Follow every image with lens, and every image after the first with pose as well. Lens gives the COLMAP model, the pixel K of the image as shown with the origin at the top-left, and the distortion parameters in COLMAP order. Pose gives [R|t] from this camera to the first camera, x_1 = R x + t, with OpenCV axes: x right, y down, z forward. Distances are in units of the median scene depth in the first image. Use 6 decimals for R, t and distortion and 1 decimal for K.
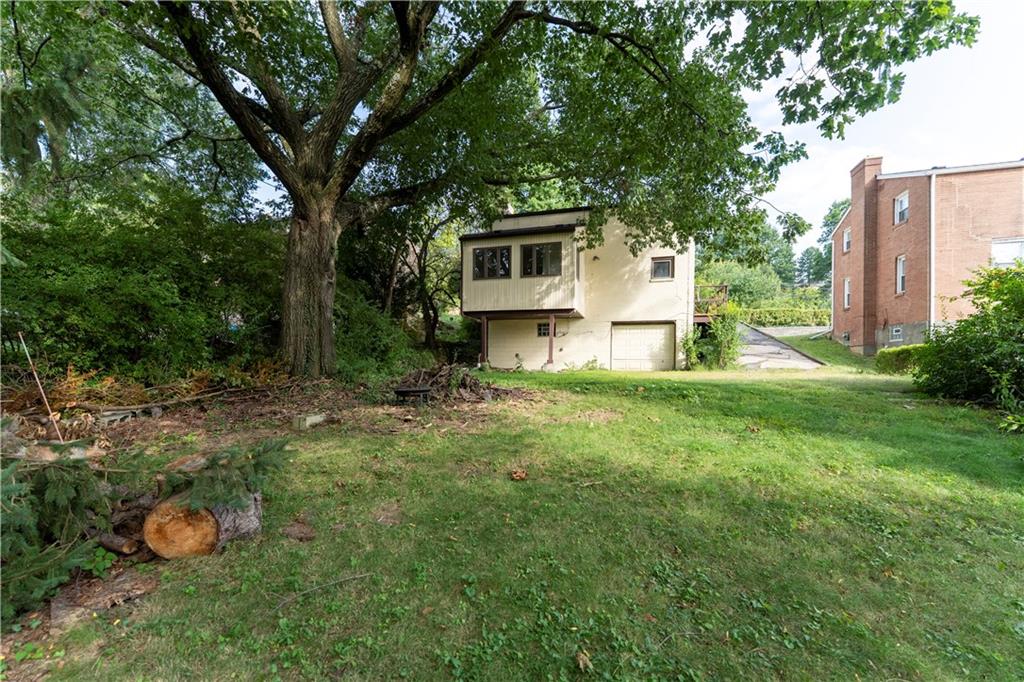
lens RADIAL K [[408.1, 0, 514.1], [0, 408.1, 358.3], [0, 0, 1]] dist [-0.001382, -0.000185]
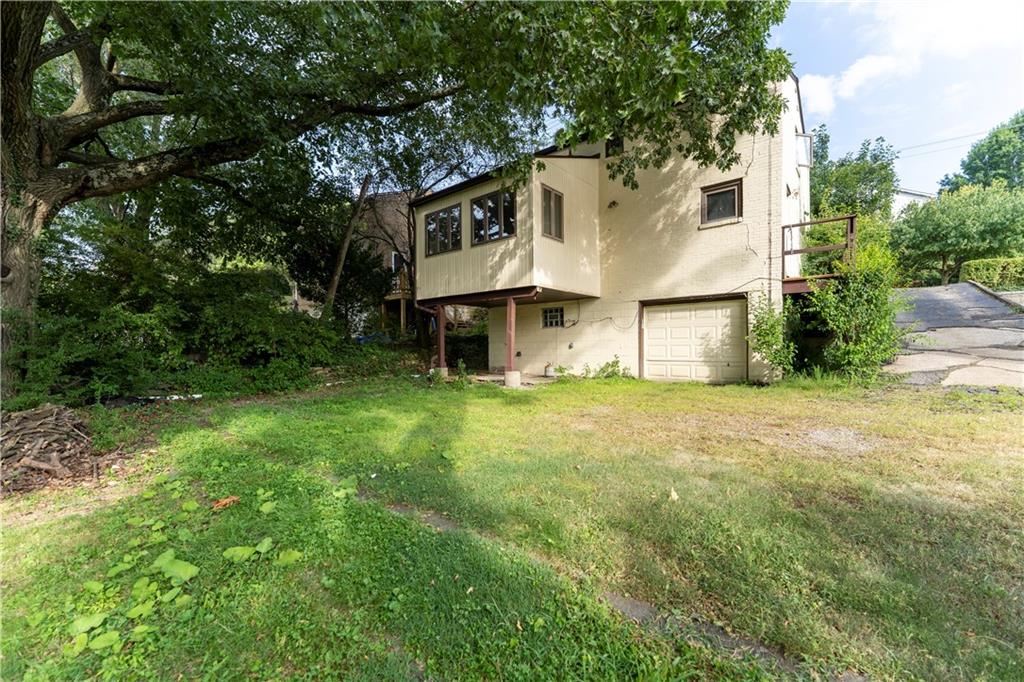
lens RADIAL K [[416.9, 0, 508.1], [0, 416.9, 339.8], [0, 0, 1]] dist [-0.000656, -0.000124]
pose [[0.916195, -0.023146, -0.400064, 0.320547], [0.020796, 0.999732, -0.010214, -0.028932], [0.400193, 0.001038, 0.916430, 0.345494]]
